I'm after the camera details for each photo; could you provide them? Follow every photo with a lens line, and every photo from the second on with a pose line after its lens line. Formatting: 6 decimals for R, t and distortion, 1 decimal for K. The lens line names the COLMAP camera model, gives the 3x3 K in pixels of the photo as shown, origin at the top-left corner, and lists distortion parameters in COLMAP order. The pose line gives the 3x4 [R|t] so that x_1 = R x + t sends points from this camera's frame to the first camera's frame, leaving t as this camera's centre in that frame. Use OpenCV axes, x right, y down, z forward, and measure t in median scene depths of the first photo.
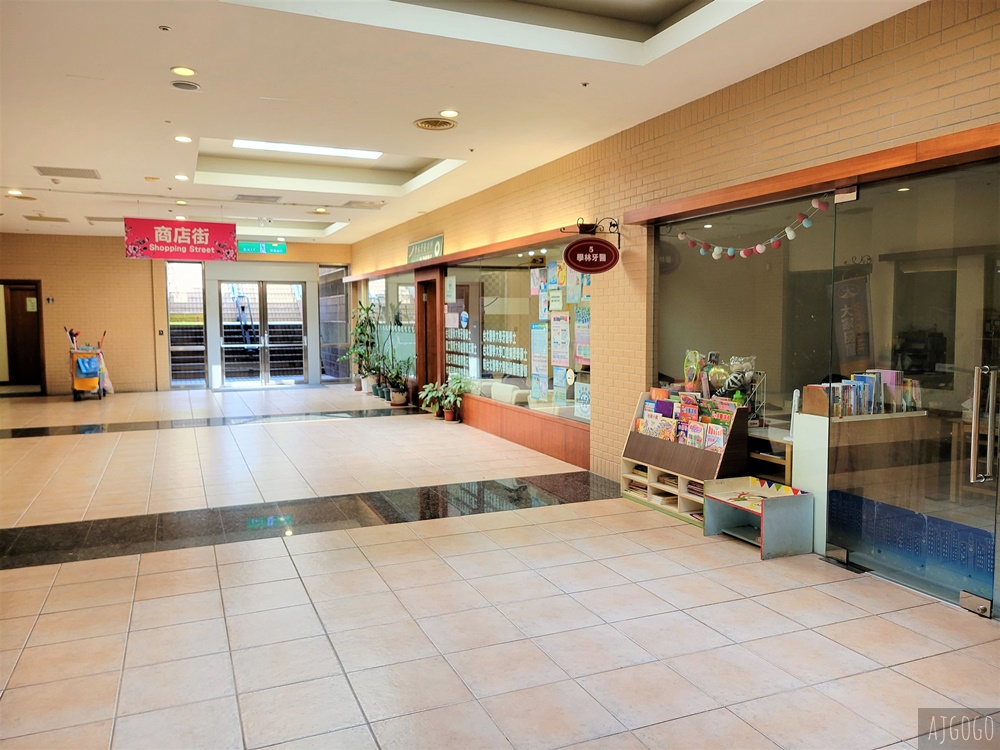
lens RADIAL K [[751.5, 0, 504.3], [0, 751.5, 369.6], [0, 0, 1]] dist [0.003265, 0.001912]
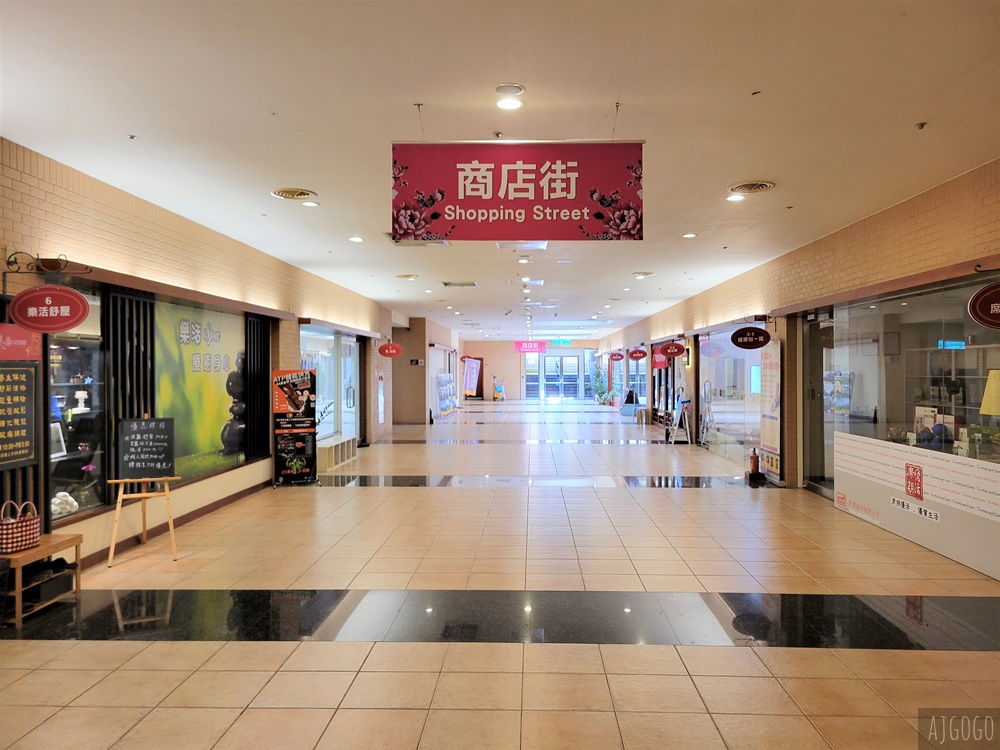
lens RADIAL K [[751.5, 0, 501.3], [0, 751.5, 374.3], [0, 0, 1]] dist [0.003265, 0.001912]
pose [[0.899598, 0.007304, -0.436658, 0.559981], [-0.036899, 0.997556, -0.059331, 0.090177], [0.435157, 0.069487, 0.897669, -1.250623]]
